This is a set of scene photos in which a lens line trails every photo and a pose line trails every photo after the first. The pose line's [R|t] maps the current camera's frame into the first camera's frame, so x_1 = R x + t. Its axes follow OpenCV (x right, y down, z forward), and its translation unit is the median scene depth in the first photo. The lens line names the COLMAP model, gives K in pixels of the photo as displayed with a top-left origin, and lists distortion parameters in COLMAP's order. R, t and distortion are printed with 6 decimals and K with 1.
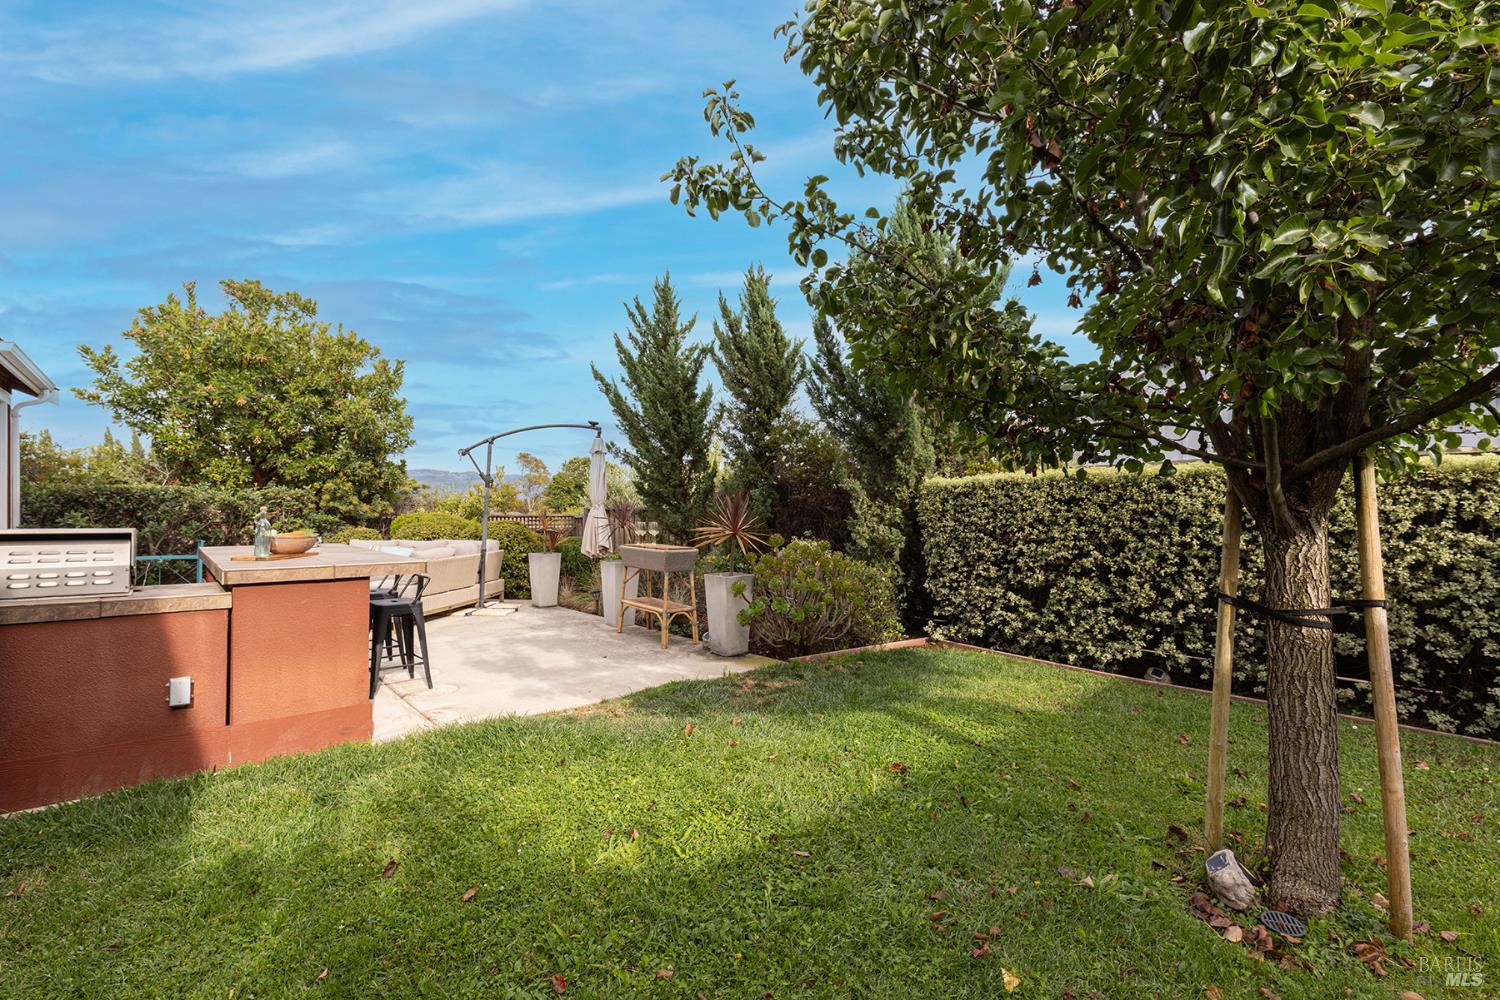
lens RADIAL K [[669.3, 0, 758.7], [0, 669.3, 504.1], [0, 0, 1]] dist [0.003428, -0.000317]
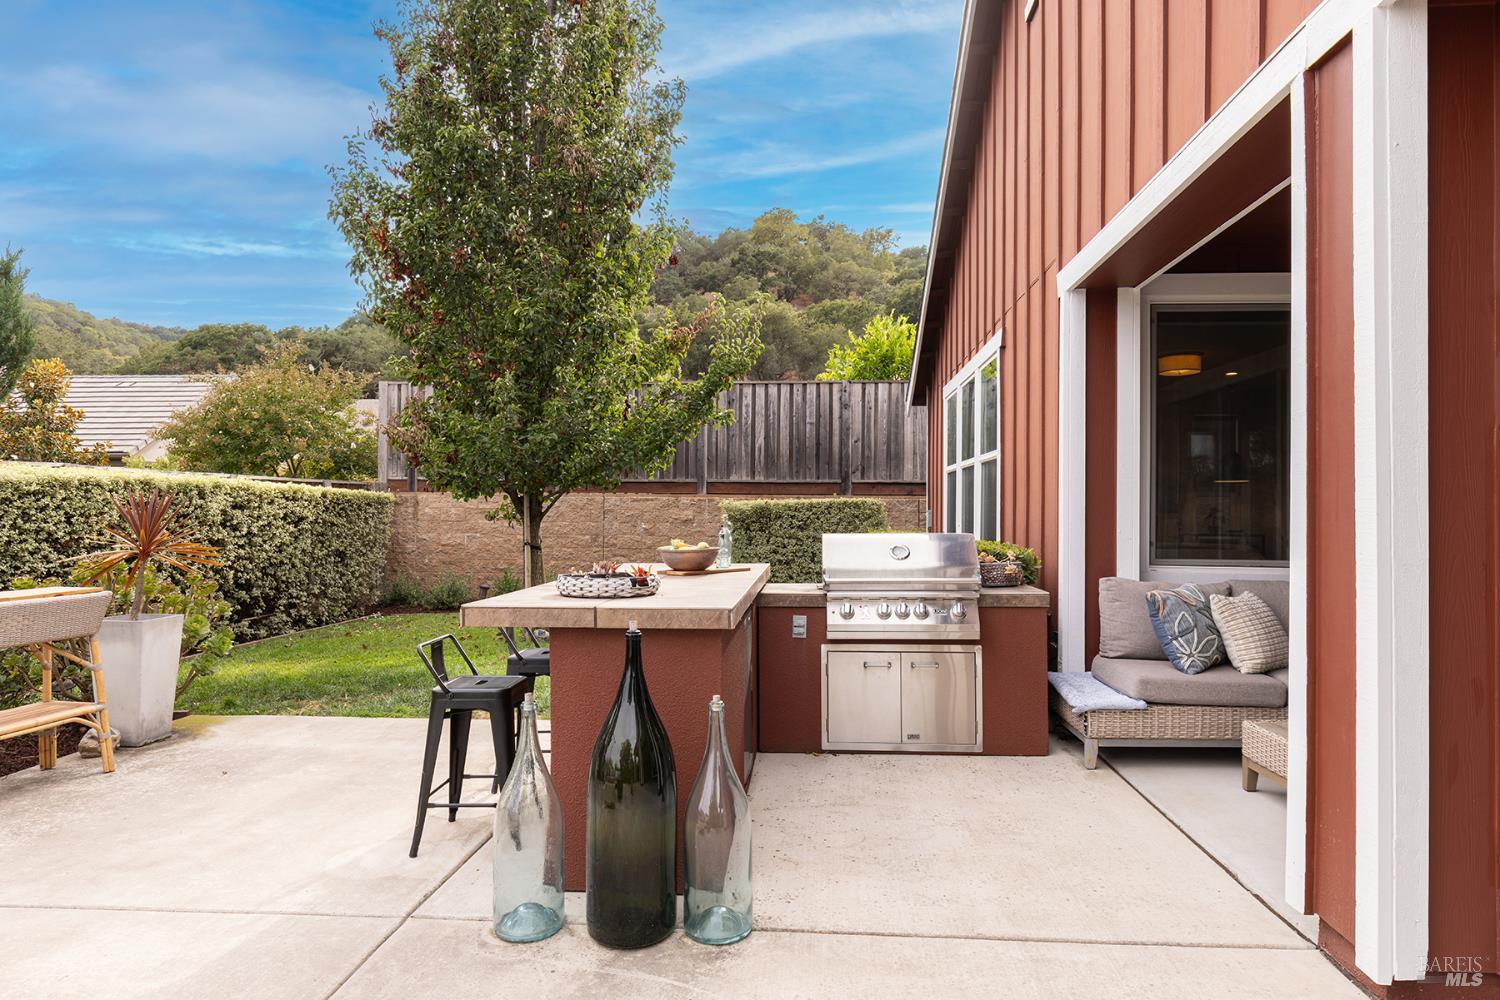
lens RADIAL K [[866.4, 0, 755.1], [0, 866.4, 503.0], [0, 0, 1]] dist [0.003327, 0.000131]
pose [[-0.697599, 0.004292, 0.716476, -1.020092], [-0.006976, 0.999894, -0.012782, 0.003090], [-0.716454, -0.013915, -0.697495, 1.132002]]
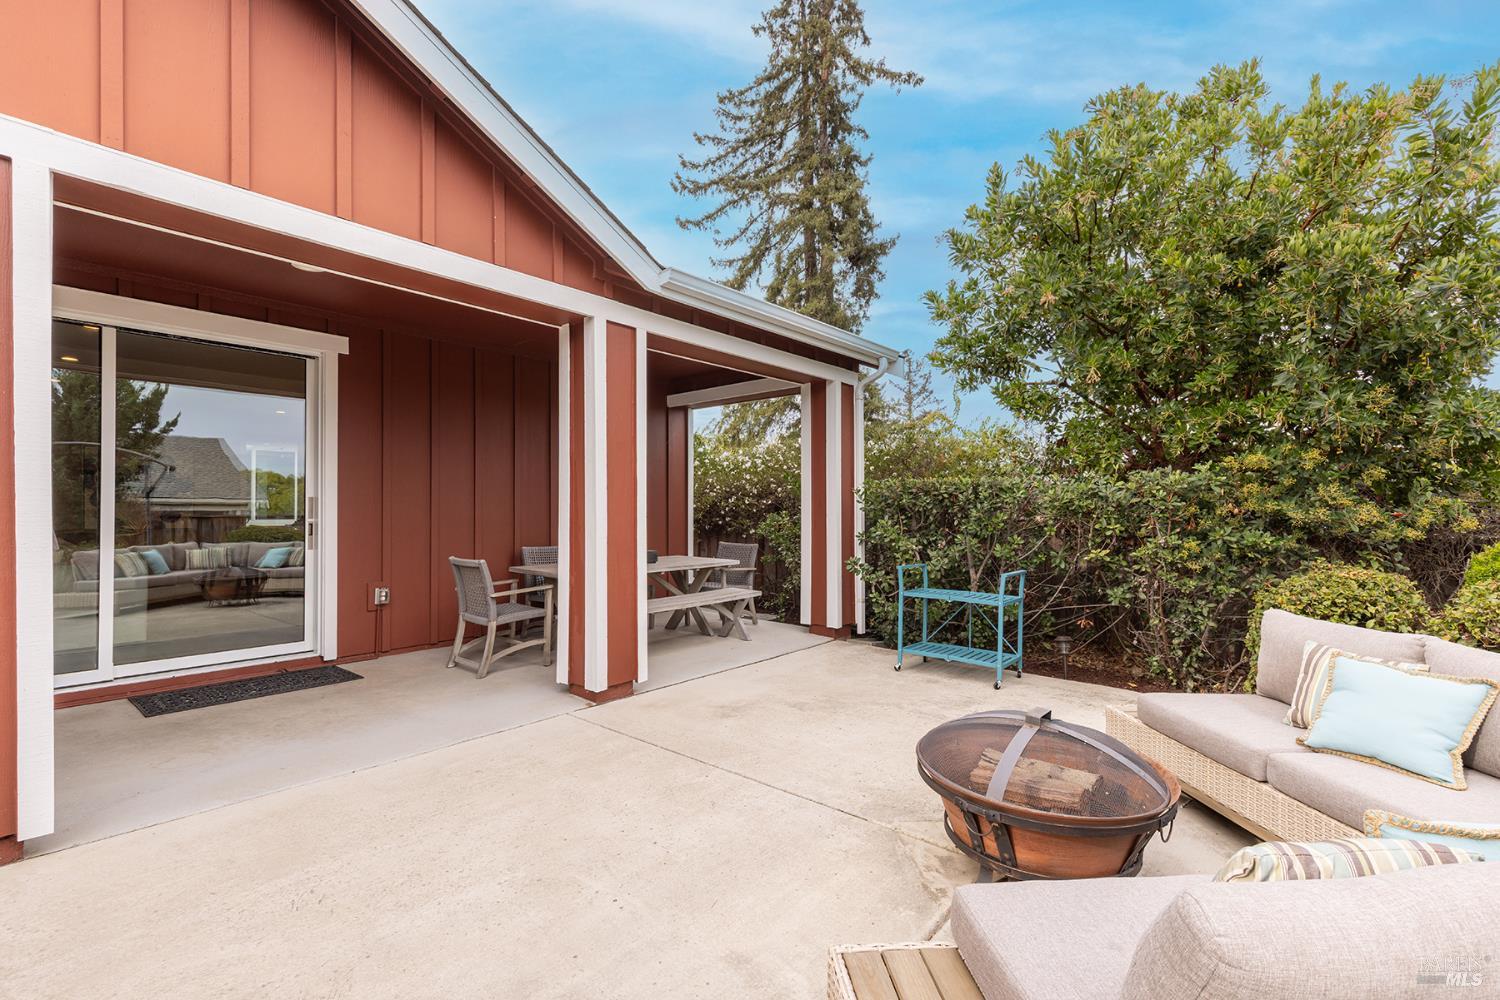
lens RADIAL K [[669.3, 0, 758.7], [0, 669.3, 504.1], [0, 0, 1]] dist [0.003428, -0.000317]
pose [[0.158116, -0.005330, -0.987406, -0.475464], [0.004830, 0.999978, -0.004624, -0.001493], [0.987409, -0.004038, 0.158139, 1.059129]]
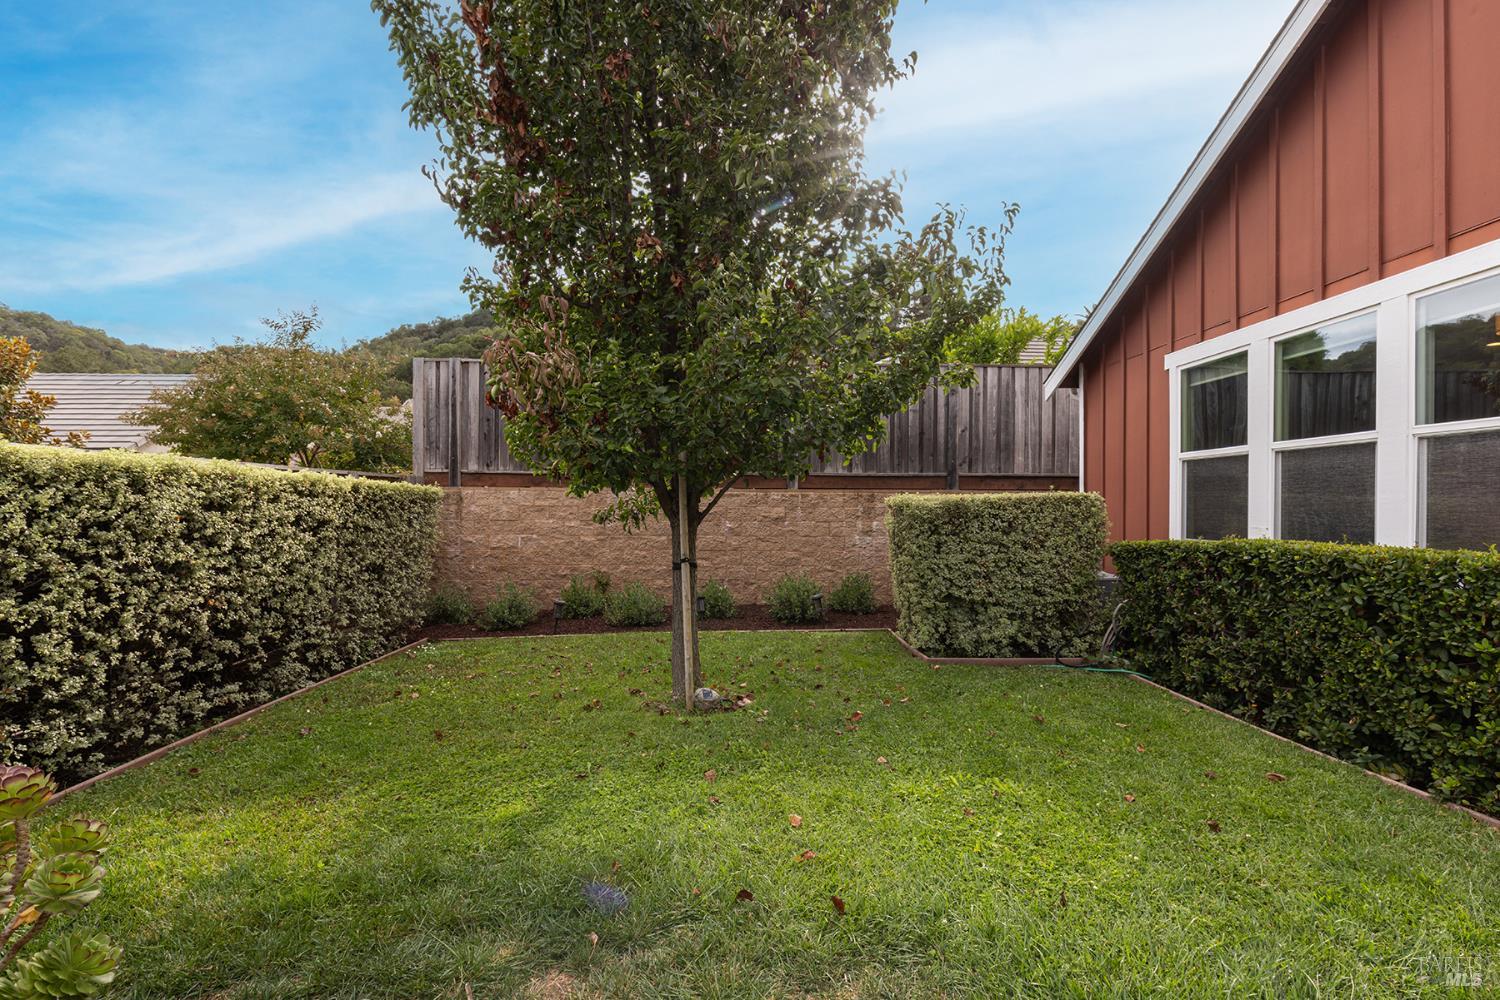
lens RADIAL K [[671.0, 0, 755.5], [0, 671.0, 504.3], [0, 0, 1]] dist [0.001774, 0.000374]
pose [[-0.766911, 0.001133, 0.641752, -0.260453], [-0.003032, 0.999981, -0.005389, -0.003192], [-0.641746, -0.006079, -0.766893, 0.917379]]
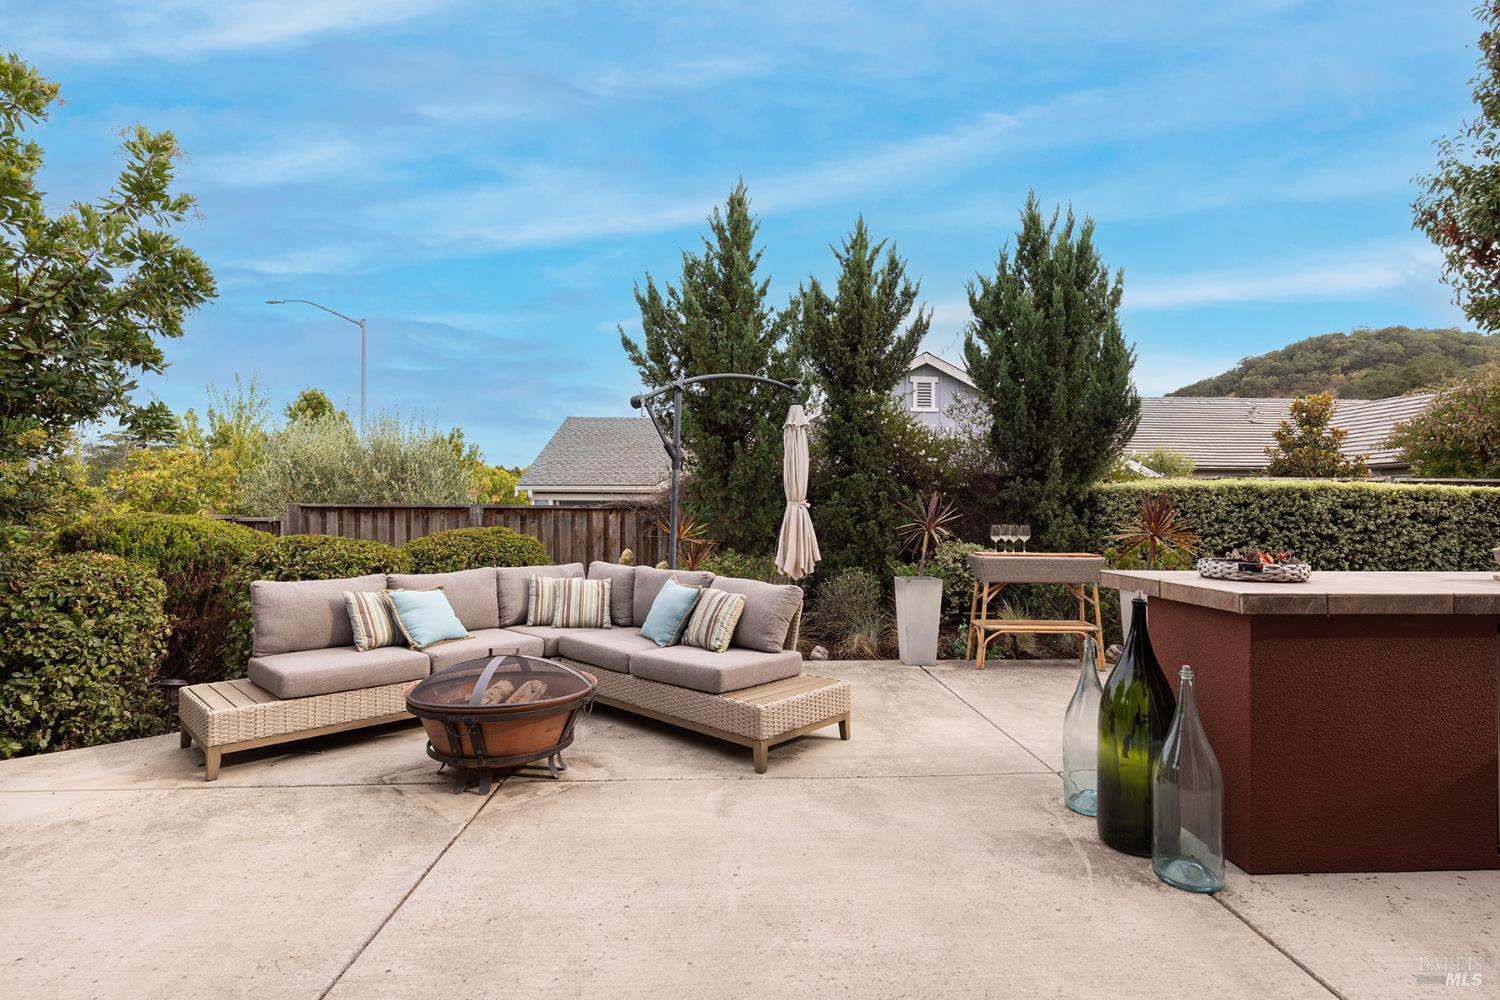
lens RADIAL K [[716.8, 0, 757.3], [0, 716.8, 504.2], [0, 0, 1]] dist [-0.003650, -0.000957]
pose [[0.624348, 0.008831, 0.781097, -1.152717], [-0.010675, 0.999939, -0.002772, 0.008031], [-0.781074, -0.006608, 0.624404, 0.783376]]
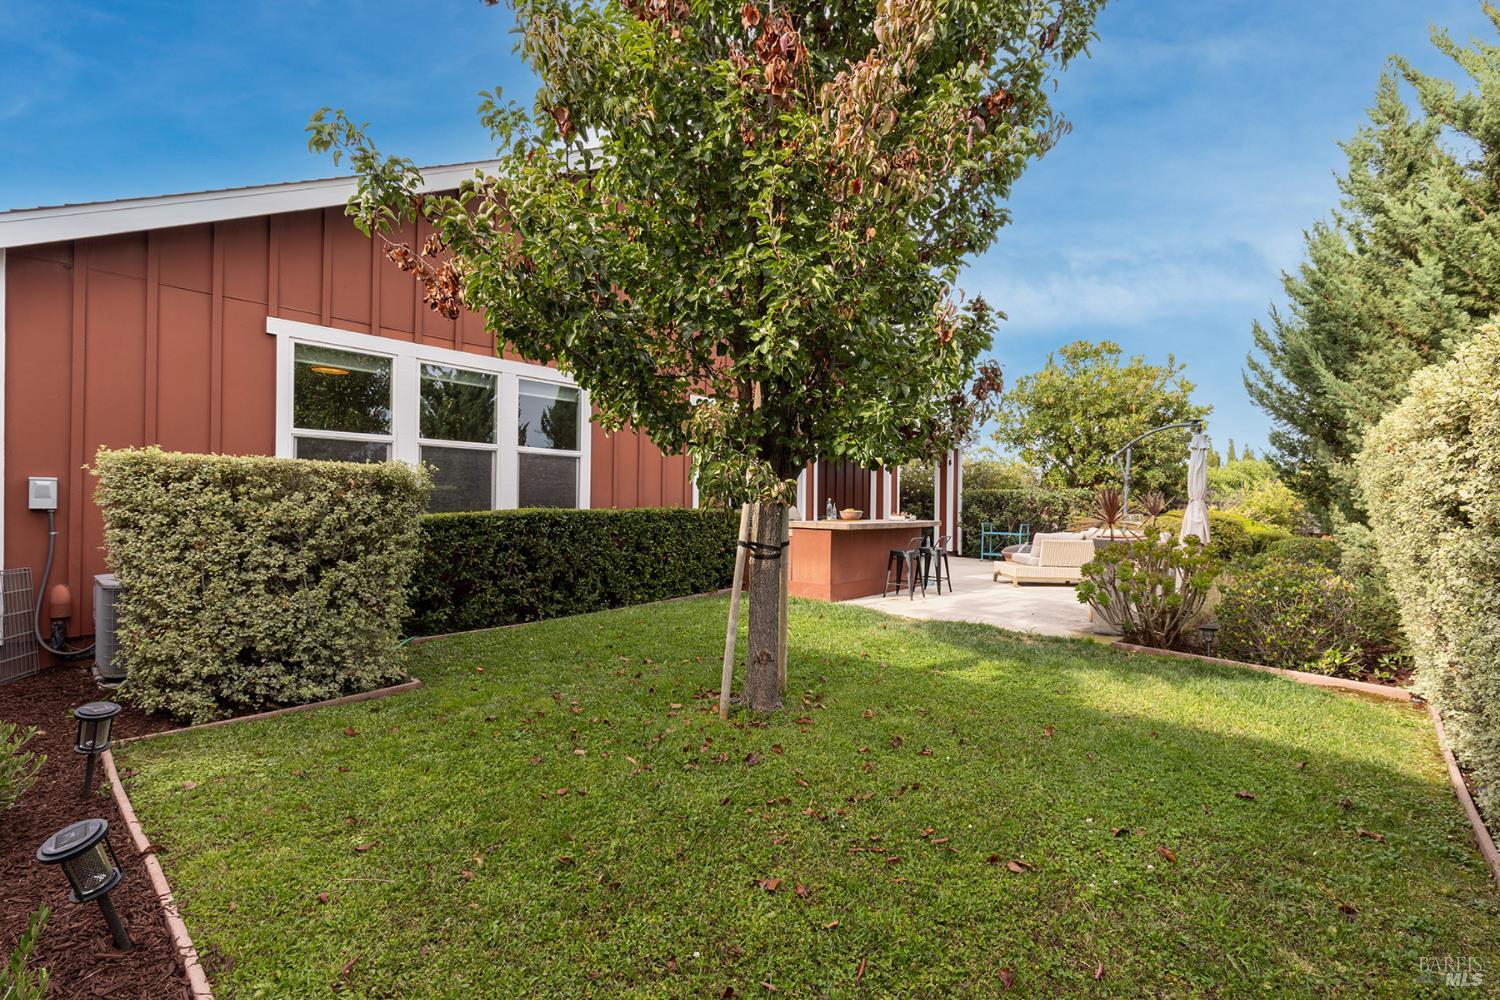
lens RADIAL K [[669.3, 0, 758.7], [0, 669.3, 504.1], [0, 0, 1]] dist [0.003428, -0.000317]
pose [[0.128795, 0.001443, -0.991670, 0.926371], [-0.007129, 0.999974, 0.000530, 0.016647], [0.991646, 0.007002, 0.128802, 0.292962]]
